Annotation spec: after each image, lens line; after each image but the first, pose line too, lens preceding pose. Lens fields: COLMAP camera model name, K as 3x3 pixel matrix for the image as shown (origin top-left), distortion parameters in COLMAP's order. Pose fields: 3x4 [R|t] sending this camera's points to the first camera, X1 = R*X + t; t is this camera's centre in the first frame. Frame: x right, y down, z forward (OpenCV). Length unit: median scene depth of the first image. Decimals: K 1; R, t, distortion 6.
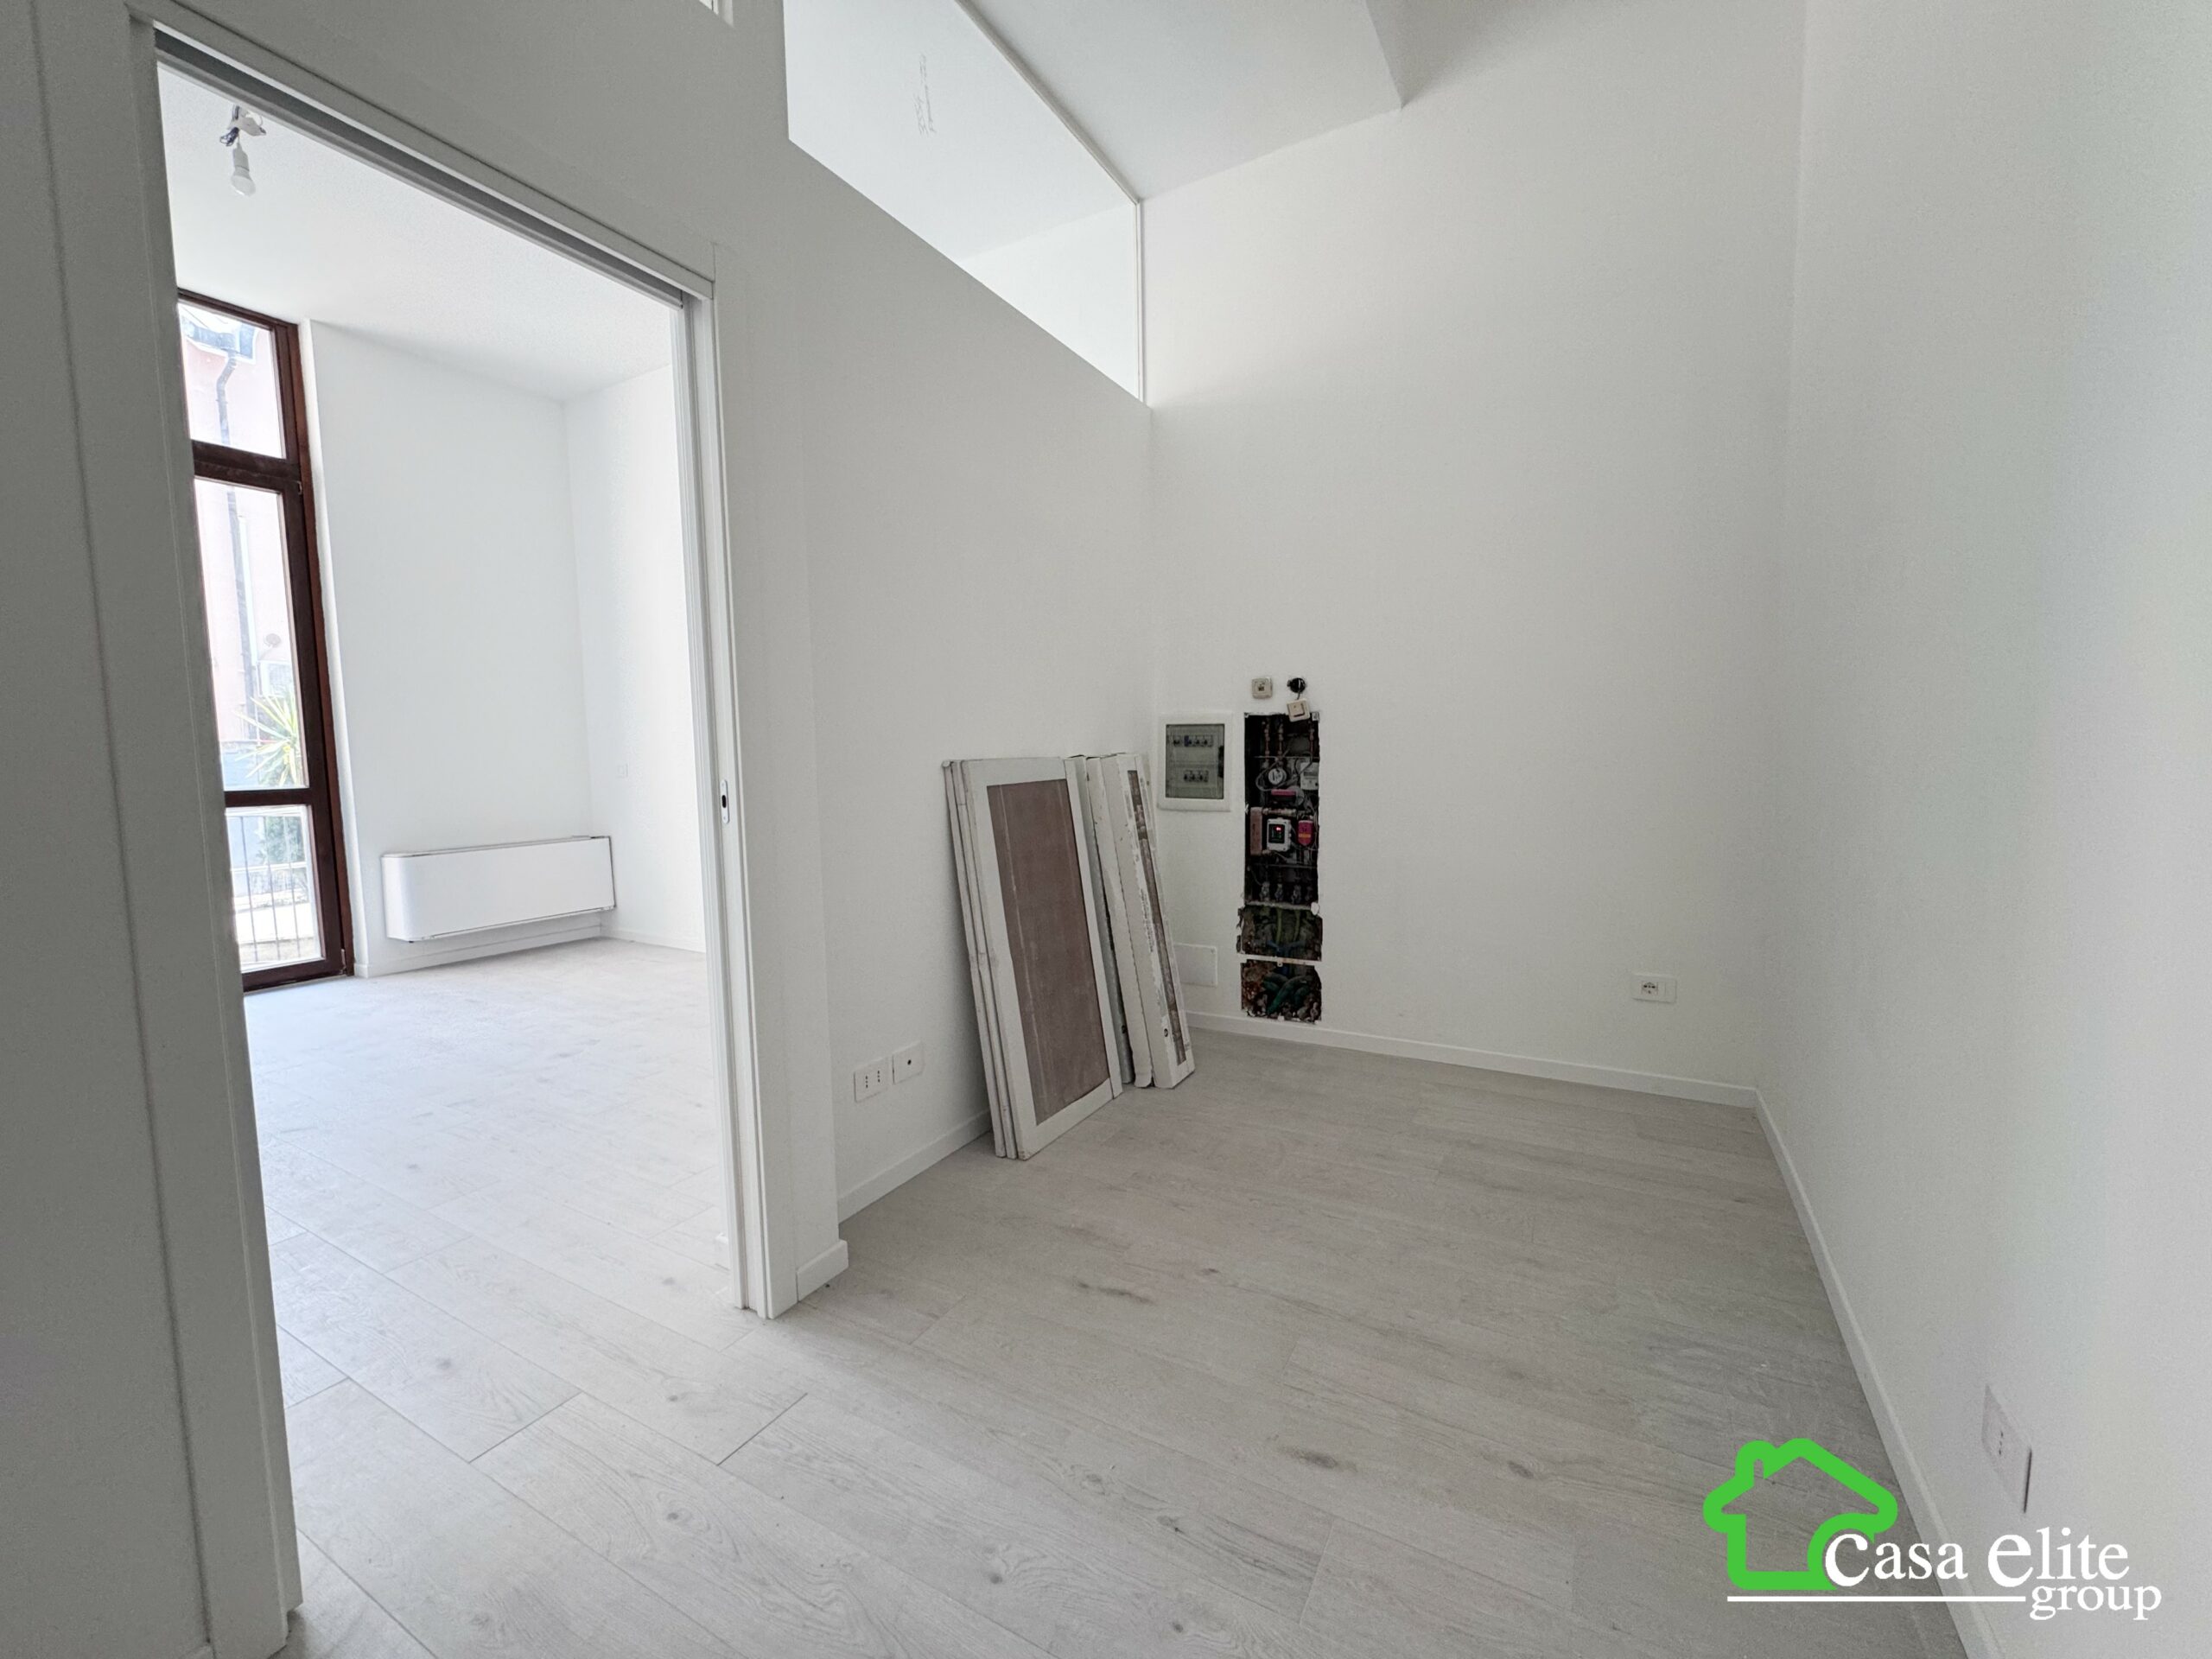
lens RADIAL K [[884.1, 0, 1108.2], [0, 884.1, 824.3], [0, 0, 1]] dist [-0.000448, 0.000061]
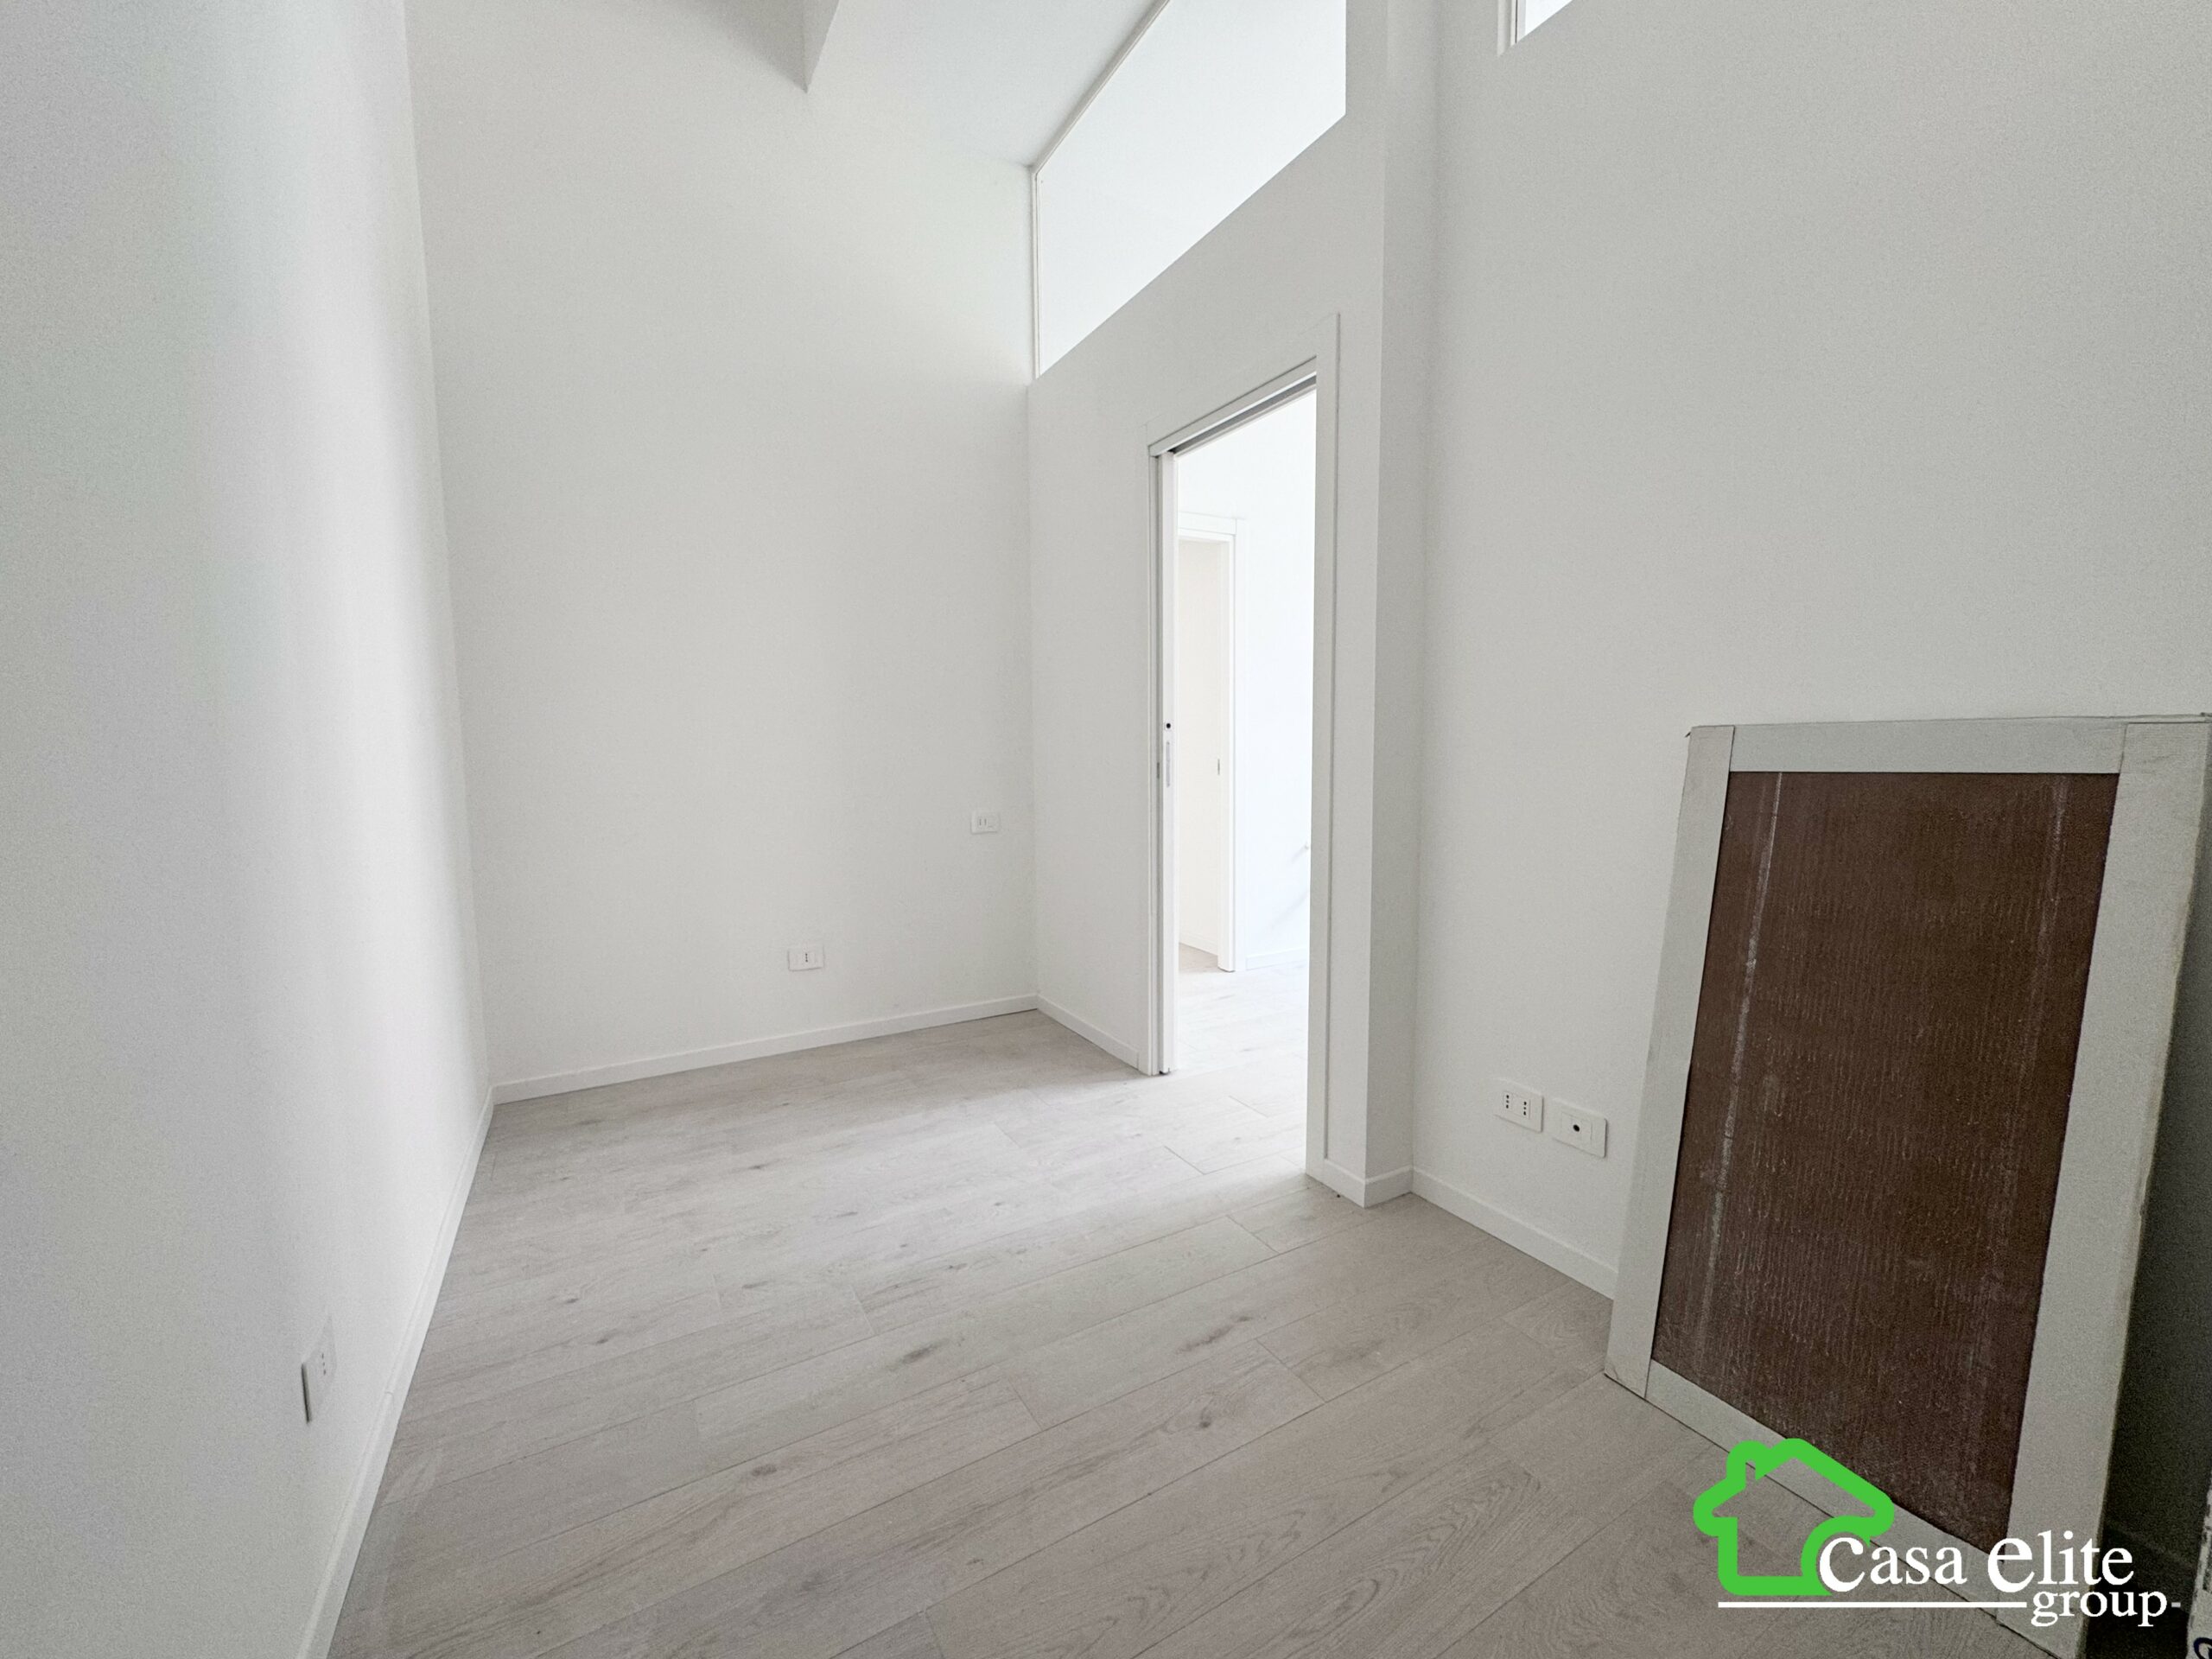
lens RADIAL K [[884.1, 0, 1108.2], [0, 884.1, 824.3], [0, 0, 1]] dist [-0.000448, 0.000061]
pose [[-0.512059, 0.101781, -0.852899, 0.833730], [-0.047177, 0.988123, 0.146241, -0.109786], [0.857654, 0.115121, -0.501176, 1.400551]]
